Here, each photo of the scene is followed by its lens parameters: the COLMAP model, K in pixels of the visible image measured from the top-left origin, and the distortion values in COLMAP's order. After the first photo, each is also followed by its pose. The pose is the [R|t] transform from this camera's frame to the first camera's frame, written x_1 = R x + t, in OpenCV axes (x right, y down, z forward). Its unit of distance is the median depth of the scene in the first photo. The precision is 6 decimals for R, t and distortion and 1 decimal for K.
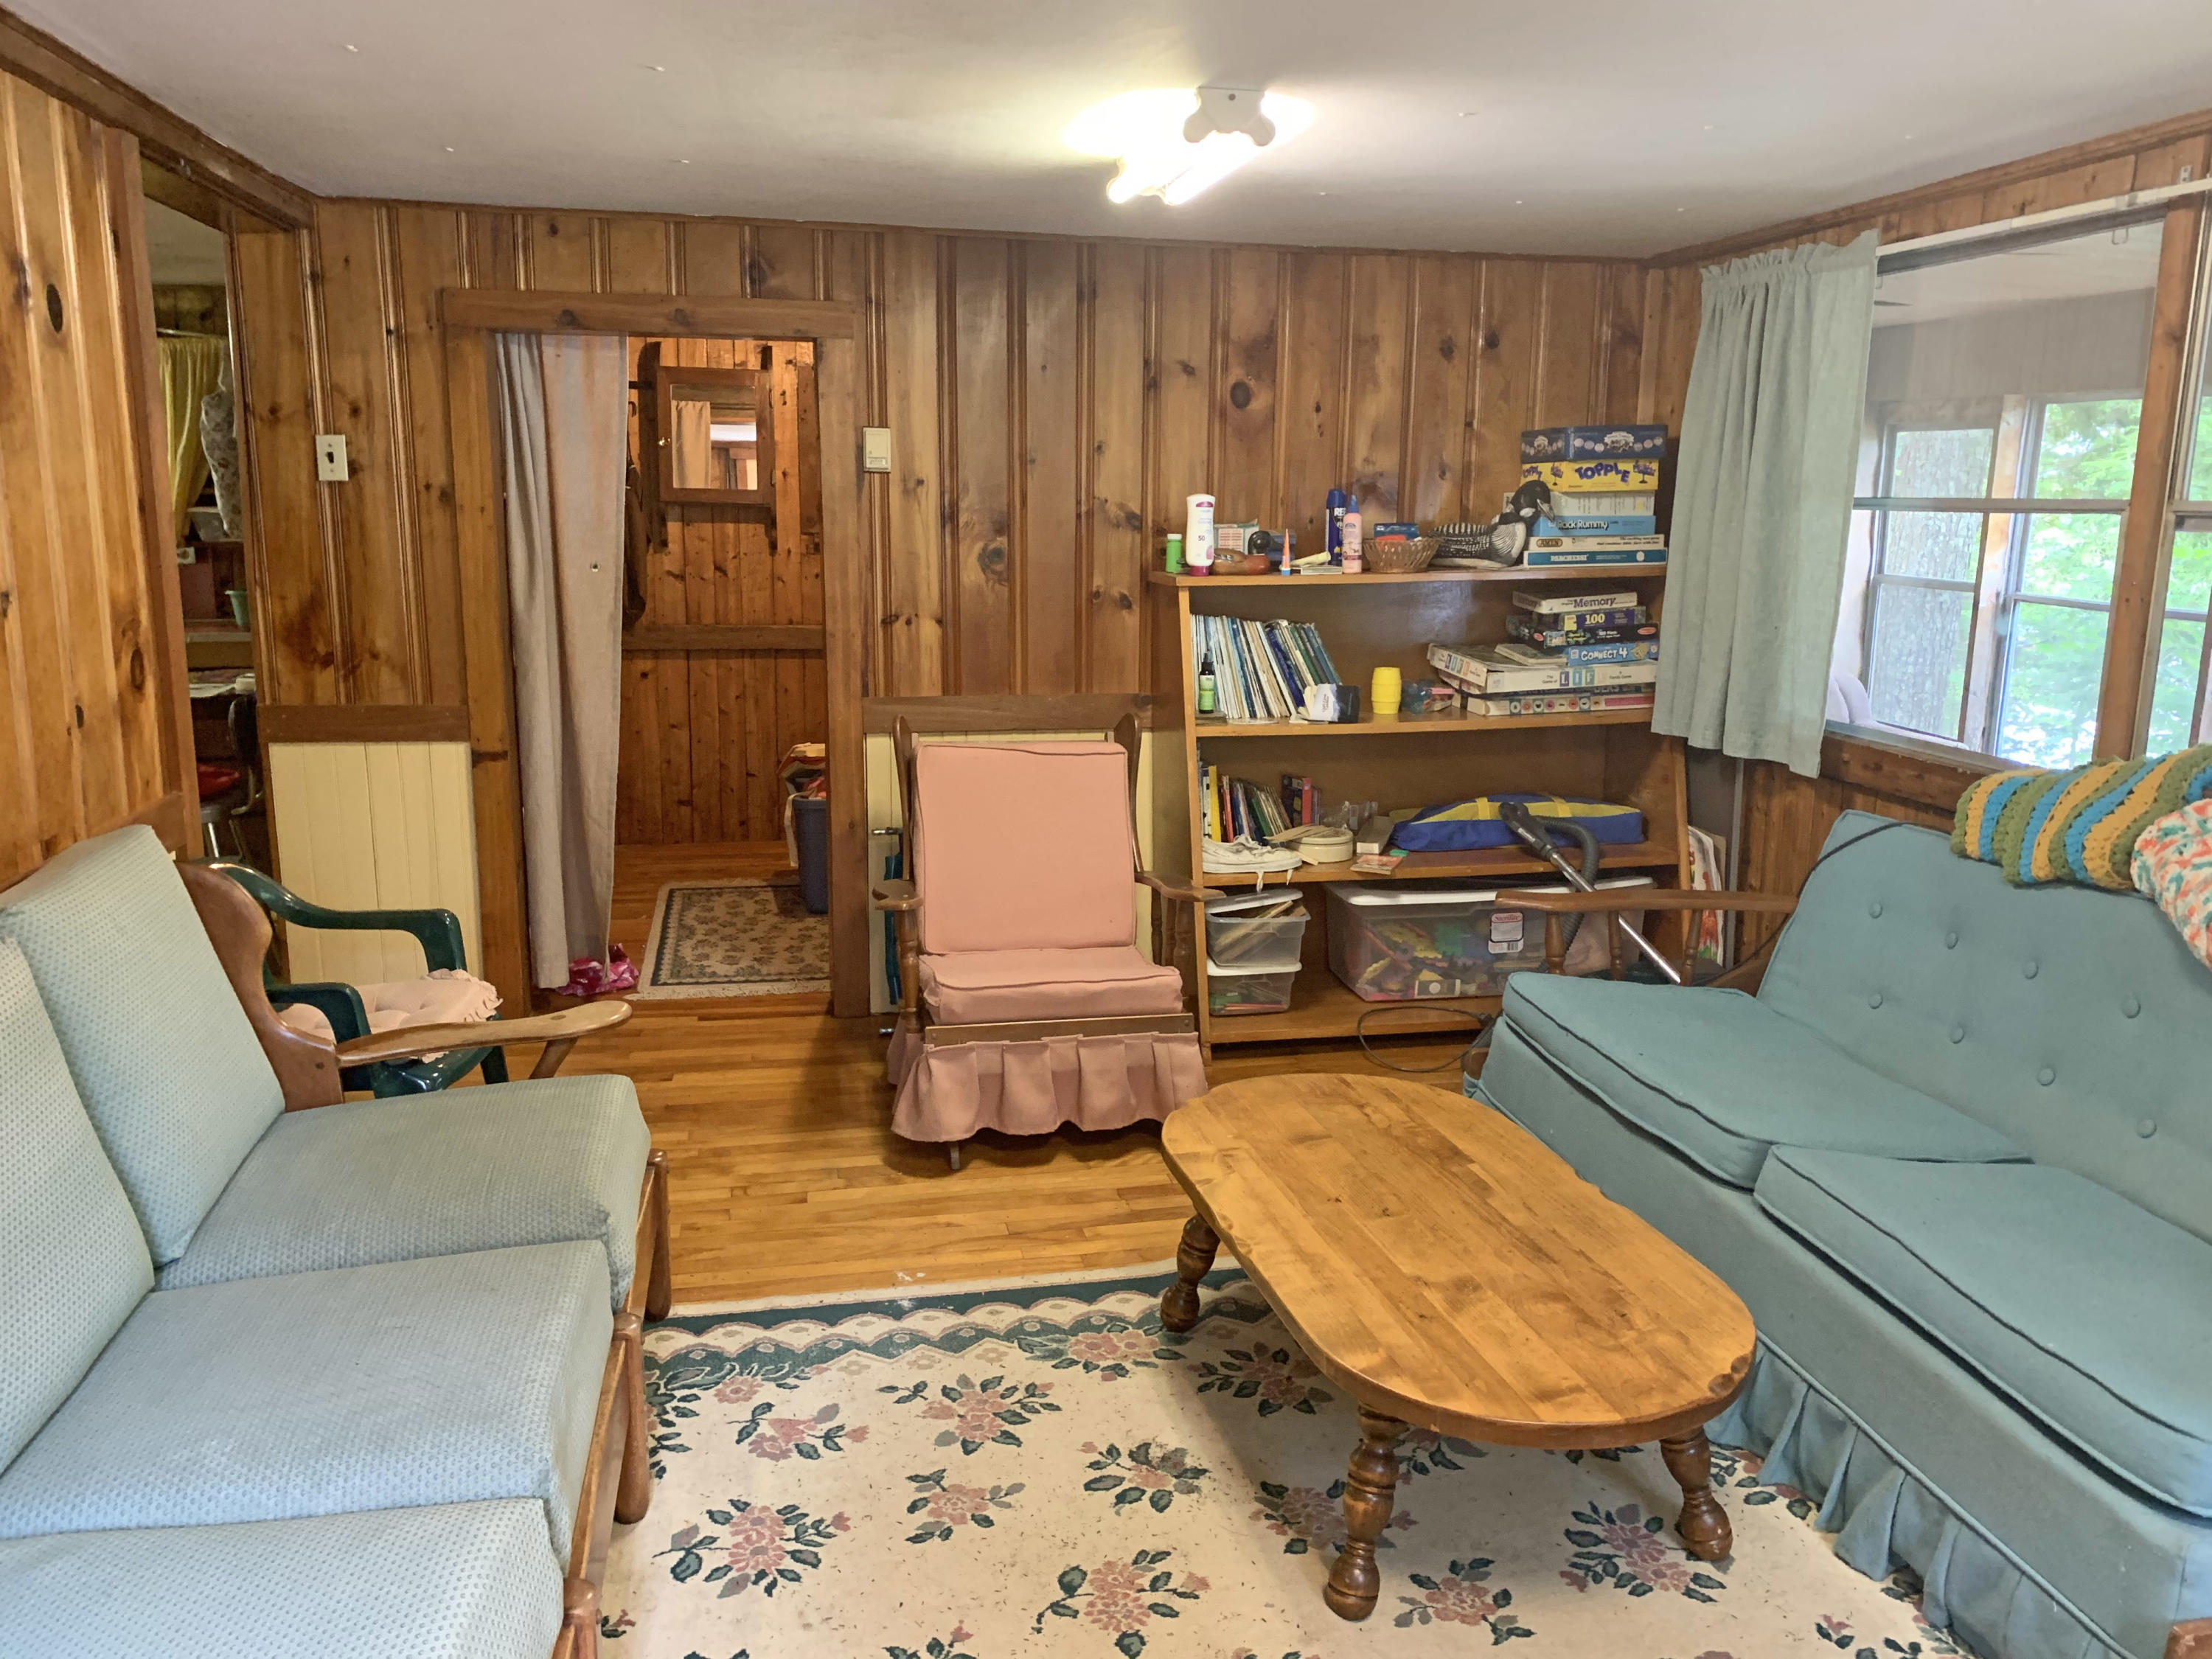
lens RADIAL K [[1674.4, 0, 1108.1], [0, 1674.4, 824.6], [0, 0, 1]] dist [0.032569, -0.043246]
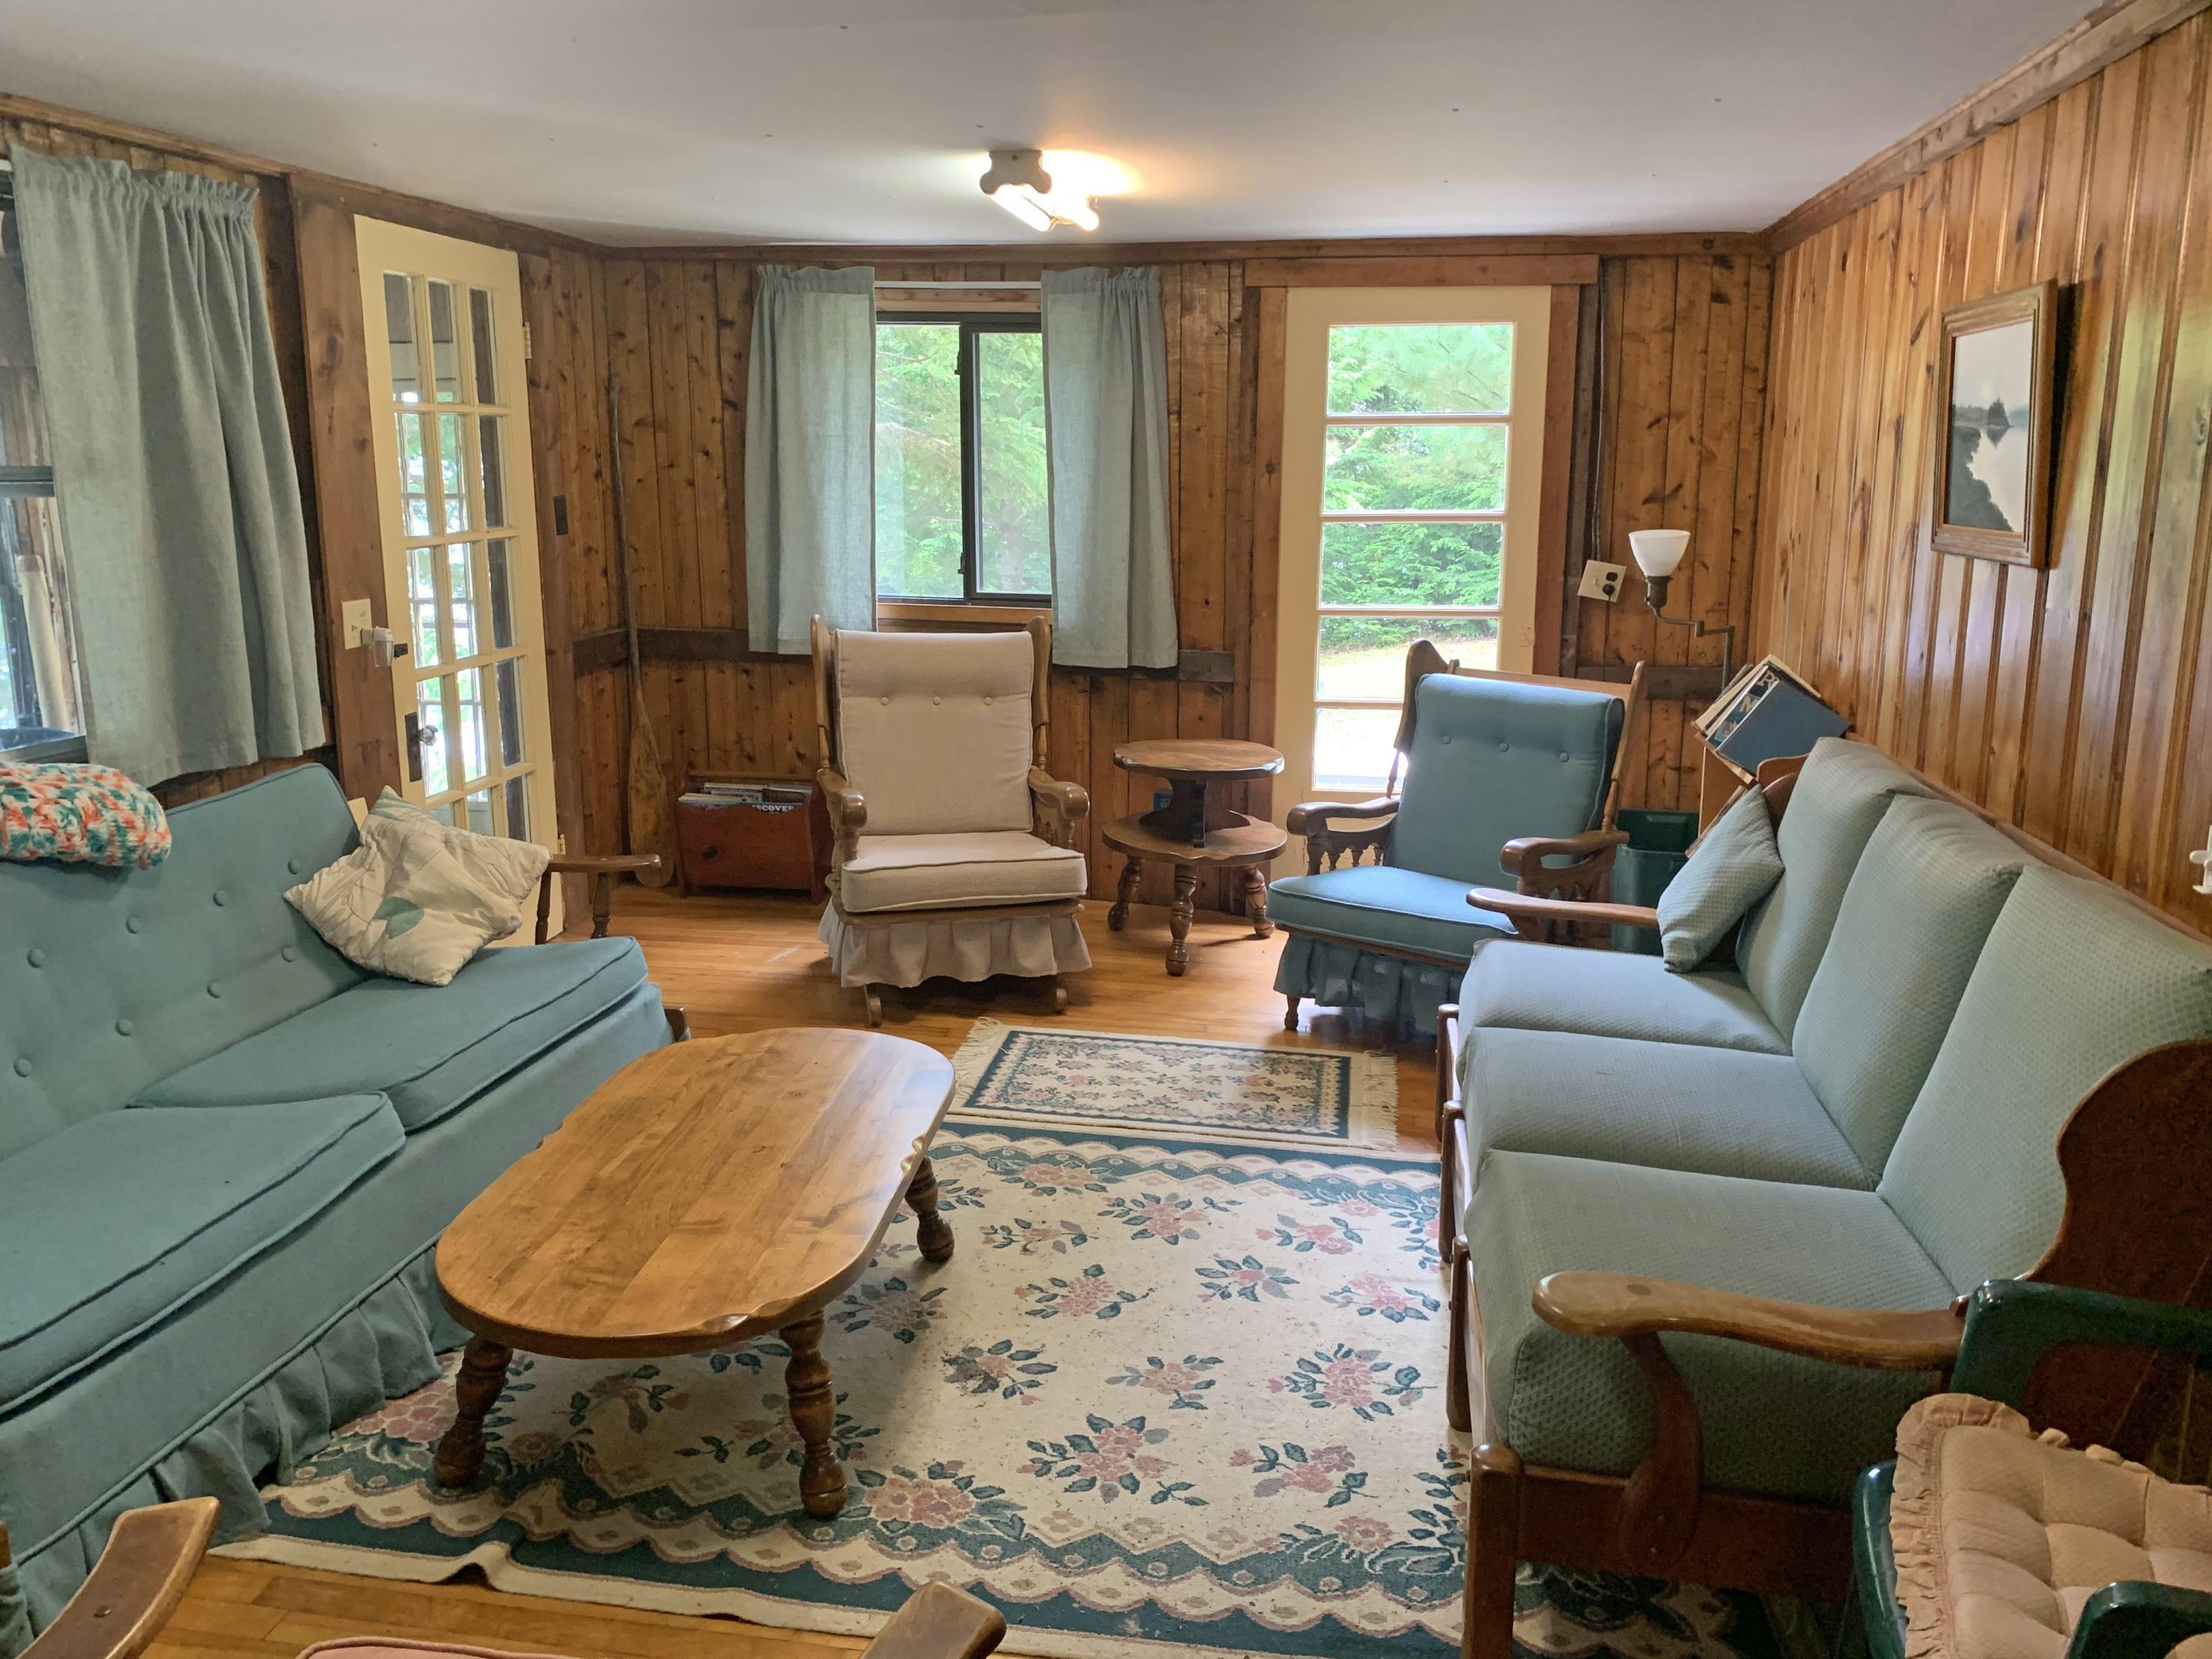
lens RADIAL K [[1674.4, 0, 1108.0], [0, 1674.4, 821.4], [0, 0, 1]] dist [0.032569, -0.043246]
pose [[-0.935661, -0.081174, 0.343437, -0.375702], [0.063208, 0.918900, 0.389393, -0.346979], [-0.347193, 0.386048, -0.854648, 1.698766]]
